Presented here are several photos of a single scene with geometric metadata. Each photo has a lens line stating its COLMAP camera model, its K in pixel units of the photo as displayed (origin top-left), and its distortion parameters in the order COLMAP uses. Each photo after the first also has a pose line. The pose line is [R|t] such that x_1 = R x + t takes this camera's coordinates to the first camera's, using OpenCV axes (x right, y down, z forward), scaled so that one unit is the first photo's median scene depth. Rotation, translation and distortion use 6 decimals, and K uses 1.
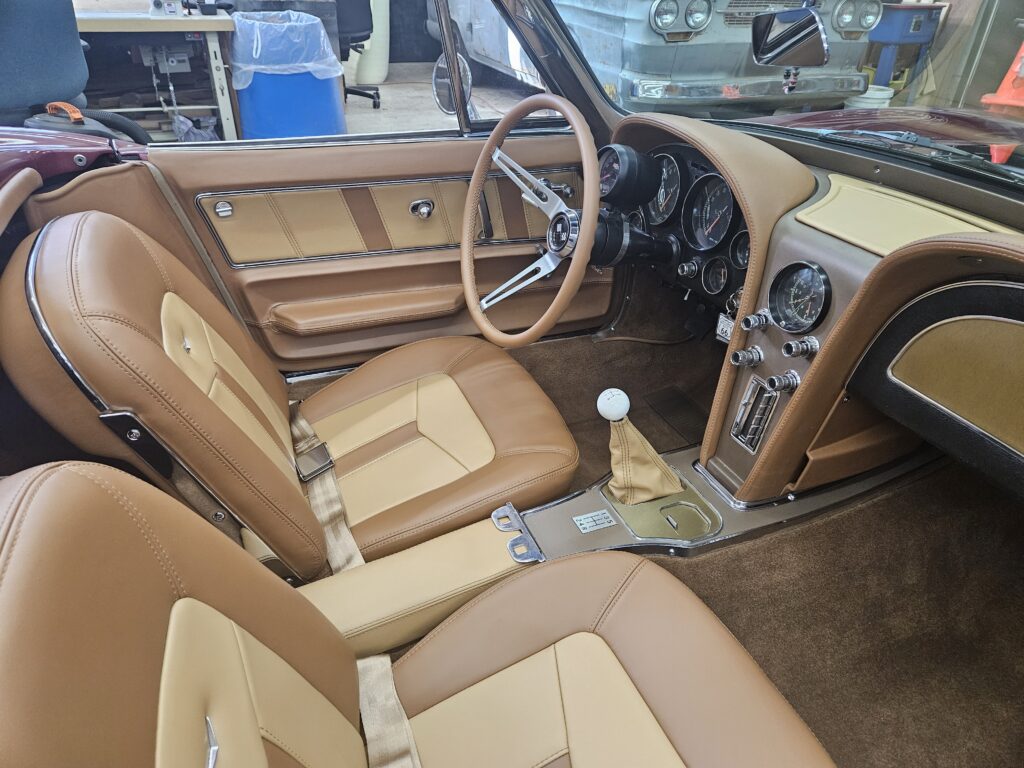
lens RADIAL K [[682.6, 0, 512.6], [0, 682.6, 390.6], [0, 0, 1]] dist [0.054110, -0.001359]
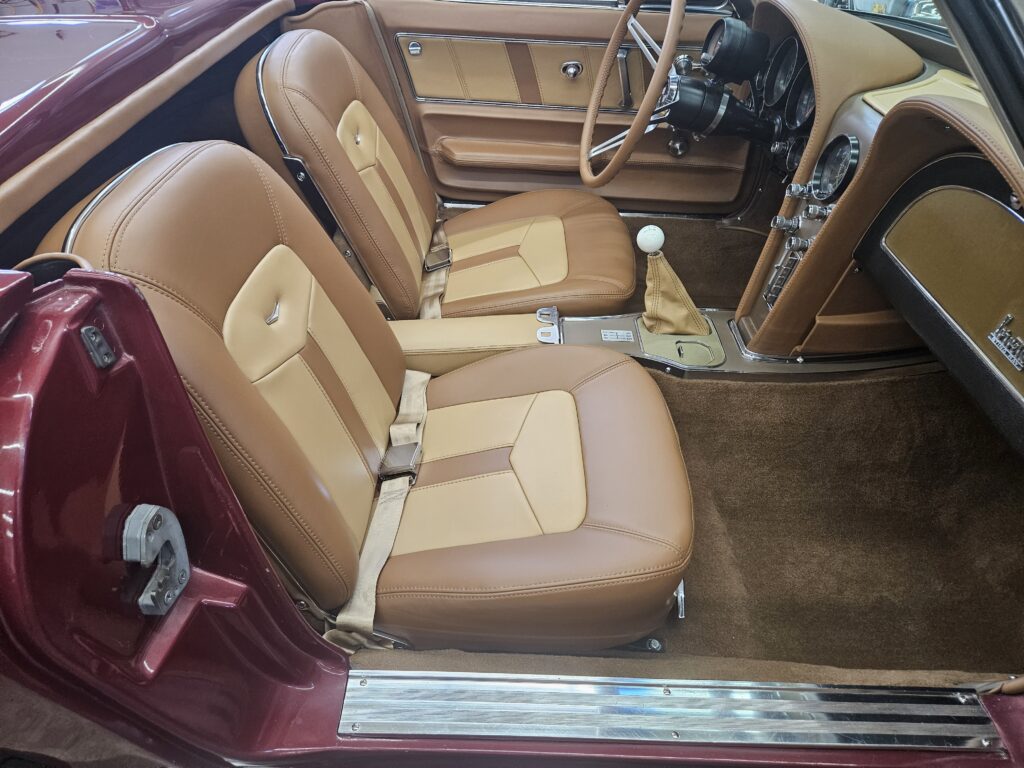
lens RADIAL K [[690.9, 0, 512.0], [0, 690.9, 384.0], [0, 0, 1]] dist [0.080205, -0.077216]
pose [[0.920023, 0.246668, -0.304487, 0.325787], [-0.219345, 0.968056, 0.121470, 0.156259], [0.324723, -0.044968, 0.944740, -0.221681]]
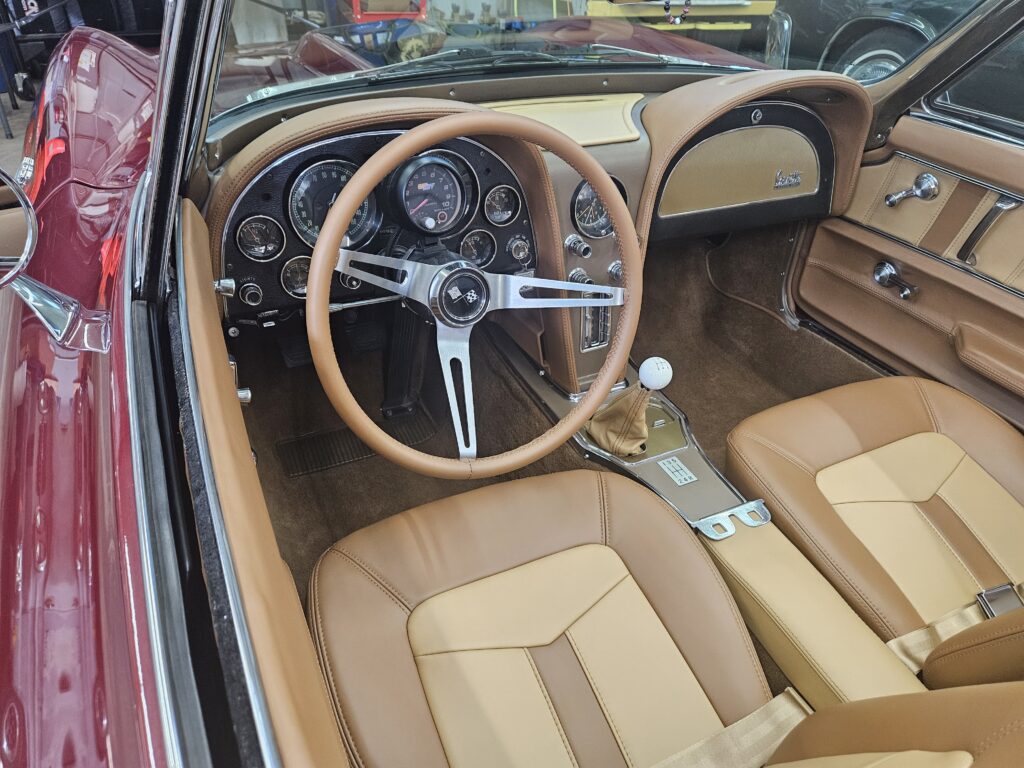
lens RADIAL K [[690.9, 0, 512.0], [0, 690.9, 384.0], [0, 0, 1]] dist [0.080205, -0.077216]
pose [[-0.074487, -0.607485, 0.790831, -0.575801], [0.473974, 0.676166, 0.564047, -0.569085], [-0.877383, 0.416847, 0.237566, 0.853111]]
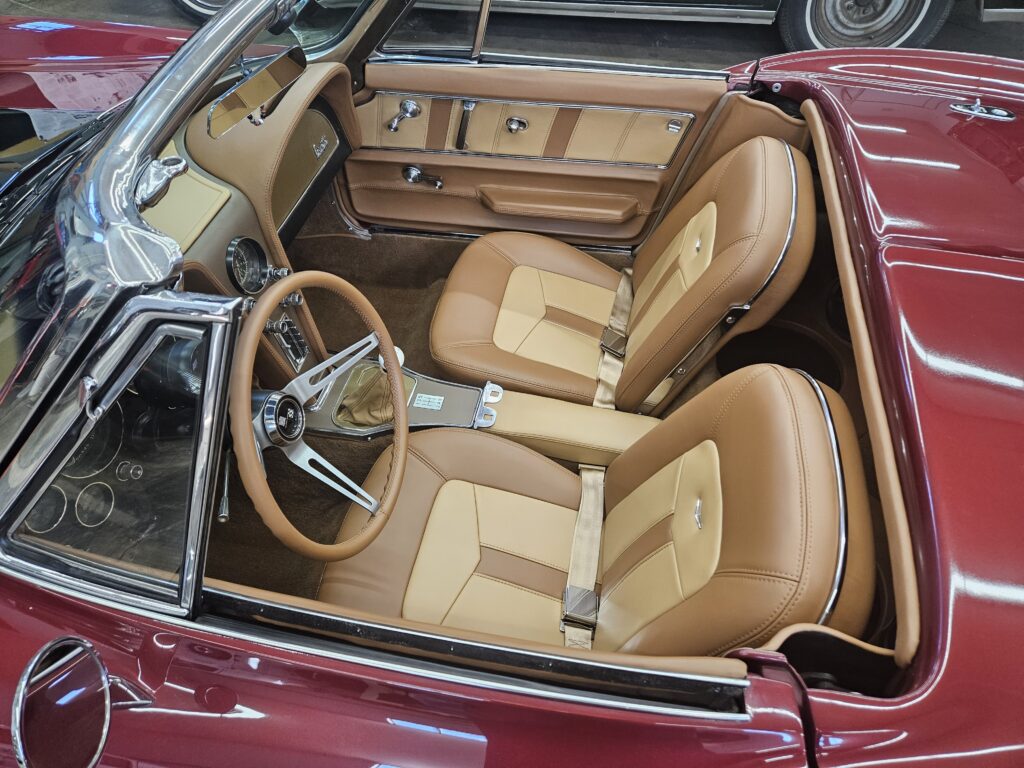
lens RADIAL K [[690.9, 0, 512.0], [0, 690.9, 384.0], [0, 0, 1]] dist [0.080205, -0.077216]
pose [[-0.844509, -0.409238, 0.345441, -0.461719], [0.271147, 0.229510, 0.934775, -1.009178], [-0.461828, 0.883091, -0.082859, 0.939130]]
